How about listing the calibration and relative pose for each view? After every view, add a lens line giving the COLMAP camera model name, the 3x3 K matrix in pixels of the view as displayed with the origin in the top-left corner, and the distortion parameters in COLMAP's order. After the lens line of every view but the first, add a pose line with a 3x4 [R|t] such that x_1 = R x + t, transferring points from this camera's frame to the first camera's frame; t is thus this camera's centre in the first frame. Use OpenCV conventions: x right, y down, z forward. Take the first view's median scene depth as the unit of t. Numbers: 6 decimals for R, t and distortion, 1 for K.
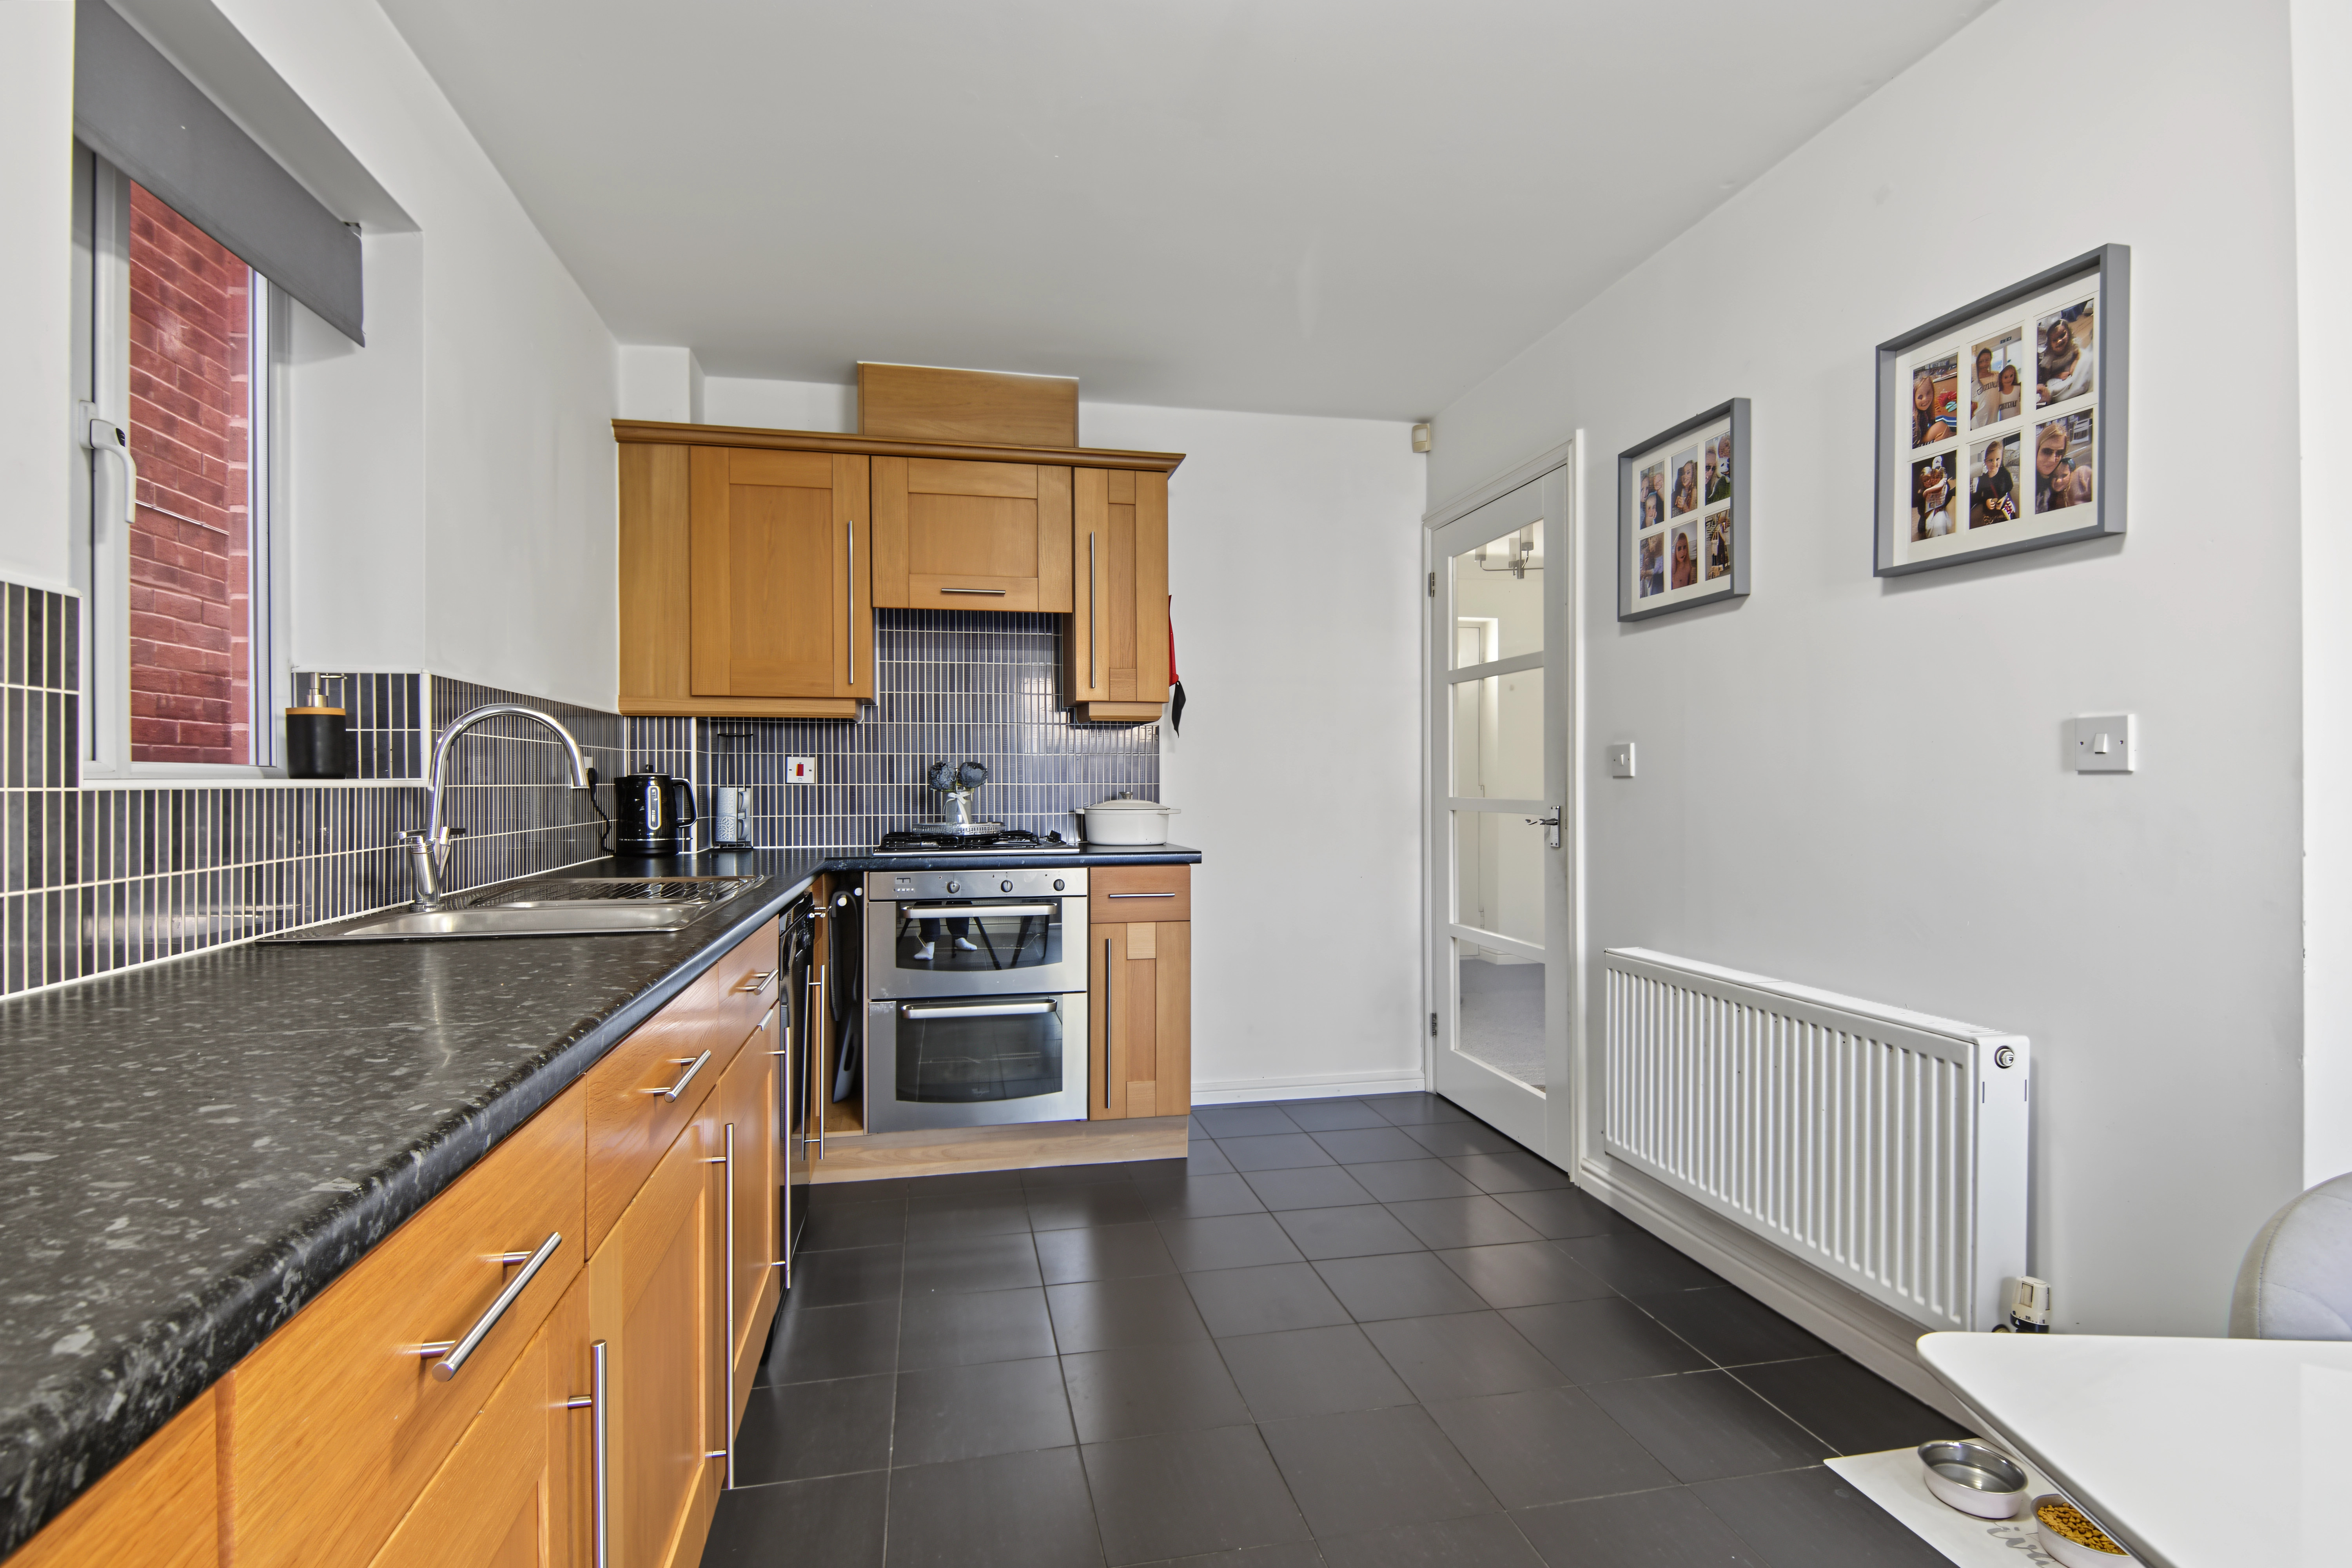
lens RADIAL K [[1151.4, 0, 1182.5], [0, 1151.4, 773.9], [0, 0, 1]] dist [0.026882, -0.008169]
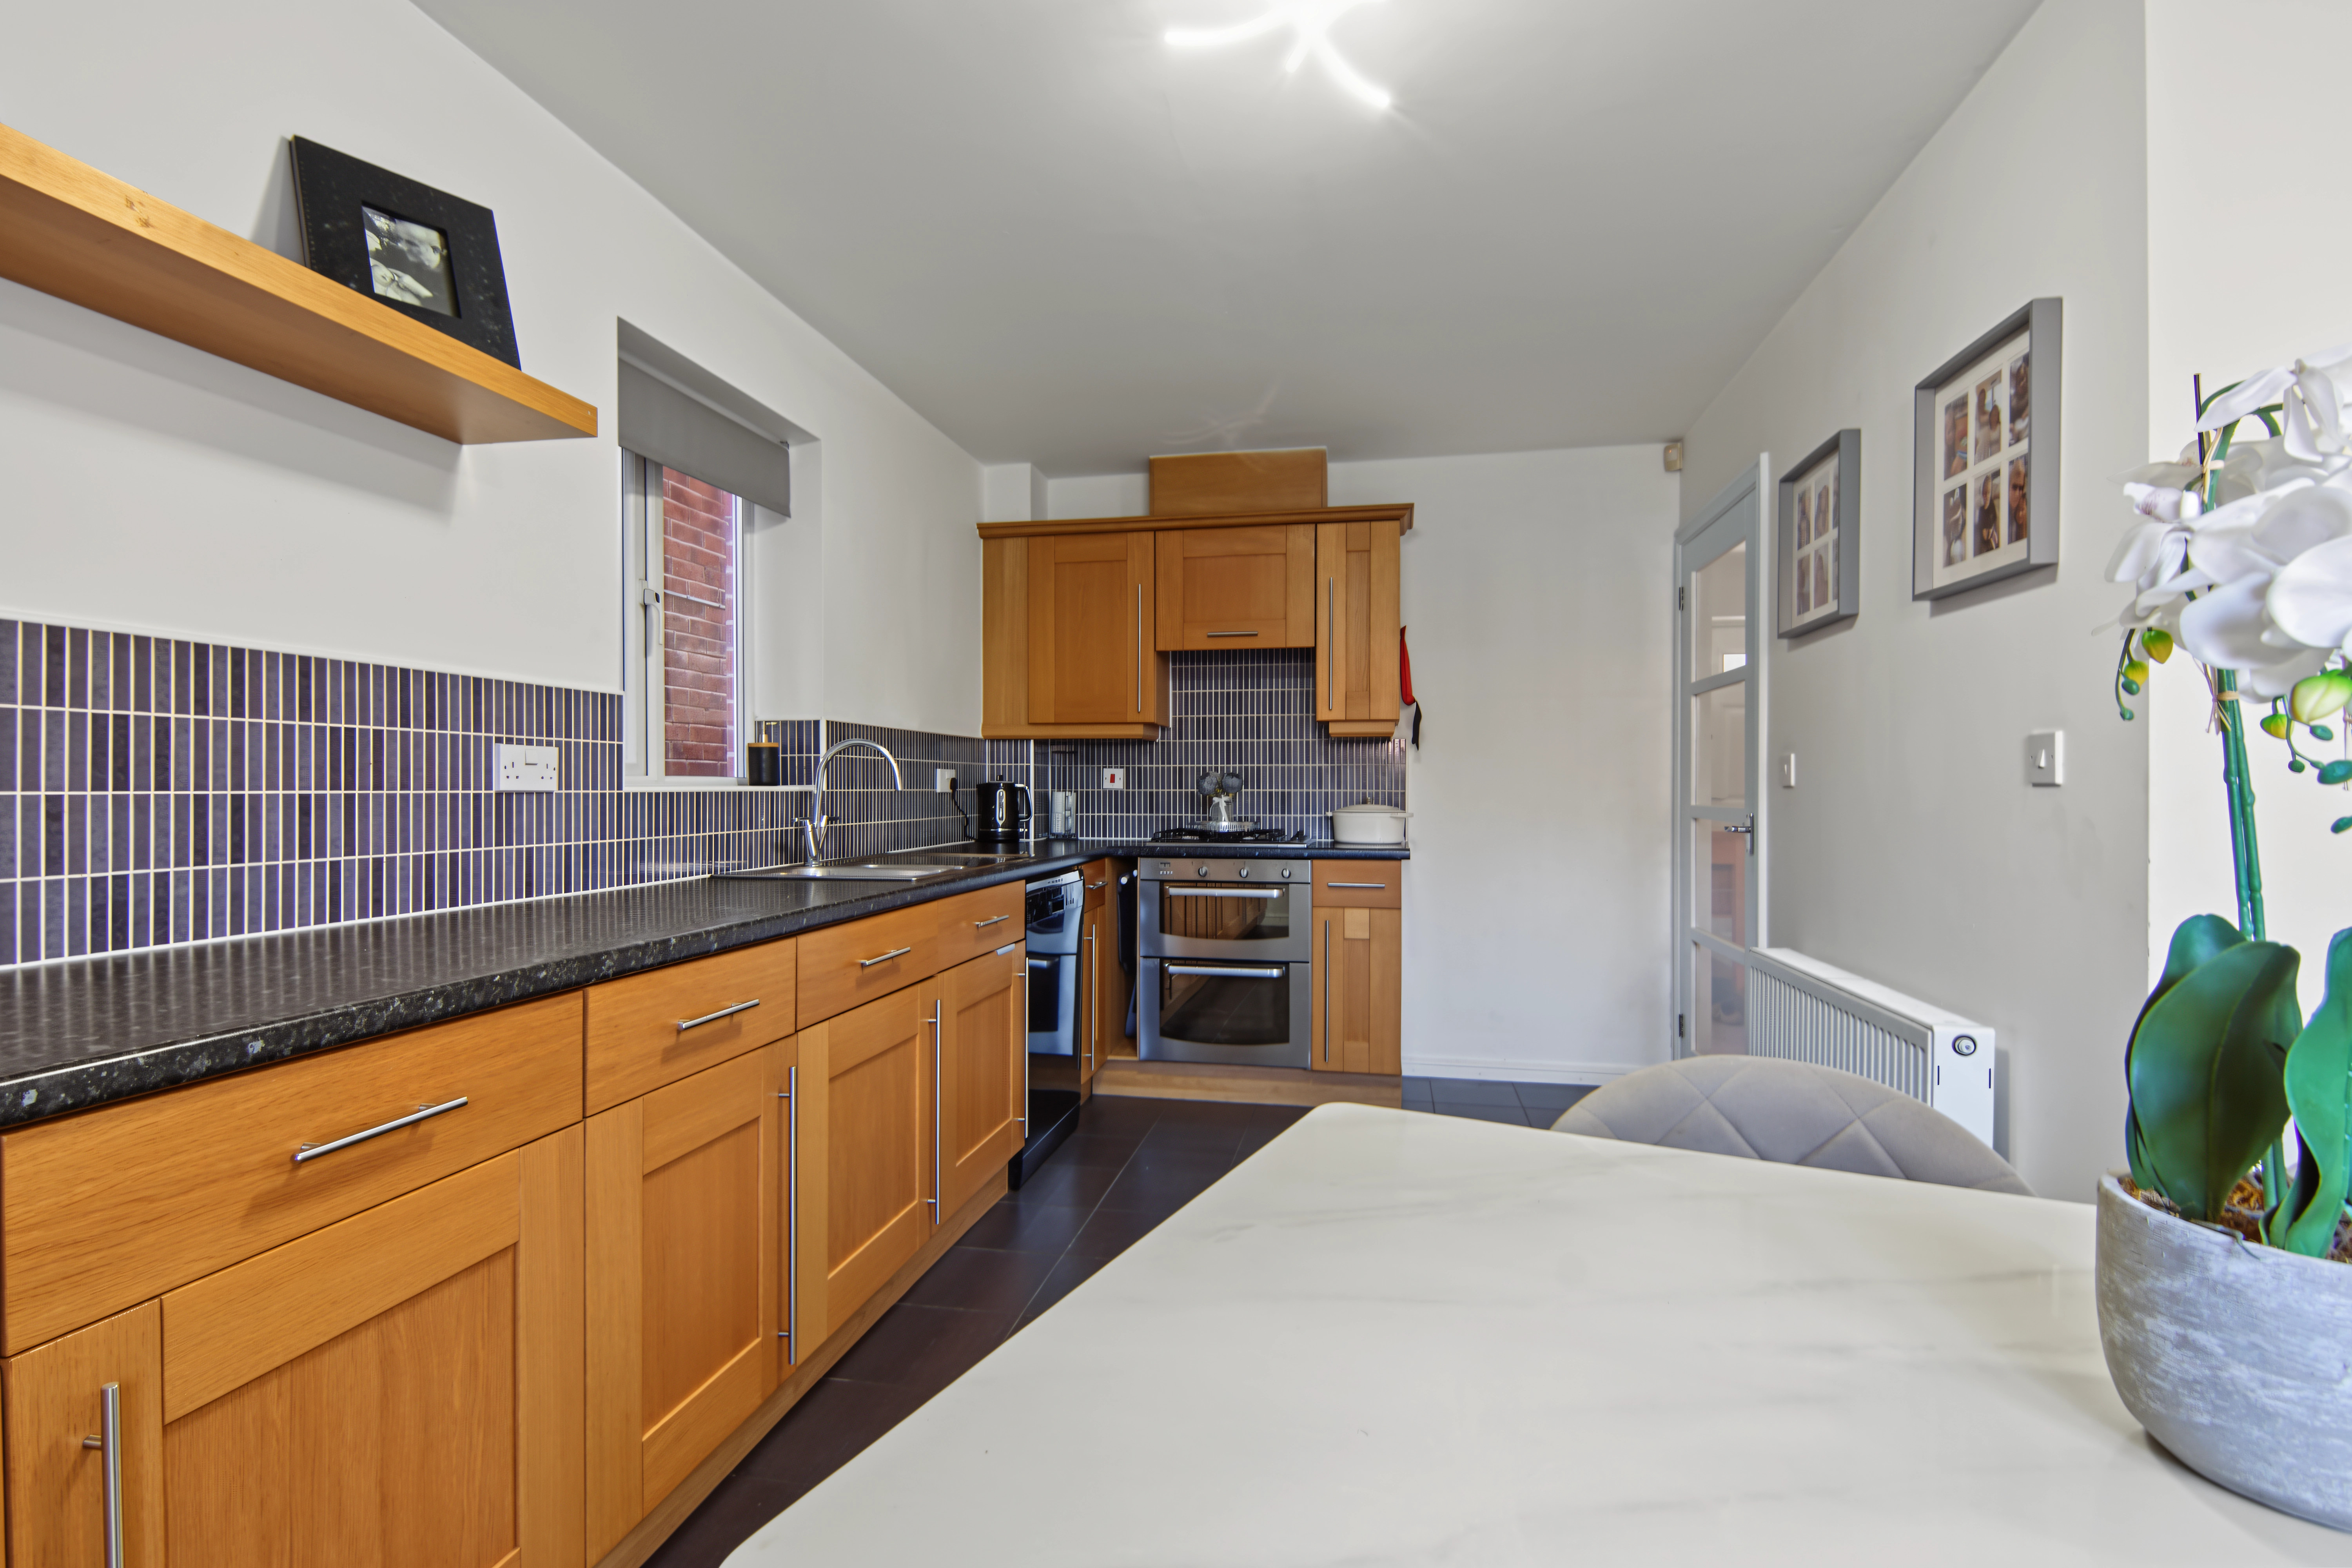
lens RADIAL K [[1151.4, 0, 1176.4], [0, 1151.4, 788.8], [0, 0, 1]] dist [0.026882, -0.008169]
pose [[0.922099, 0.004080, -0.386932, 0.257611], [-0.000999, 0.999966, 0.008164, -0.003228], [0.386952, -0.007141, 0.922072, -0.168944]]
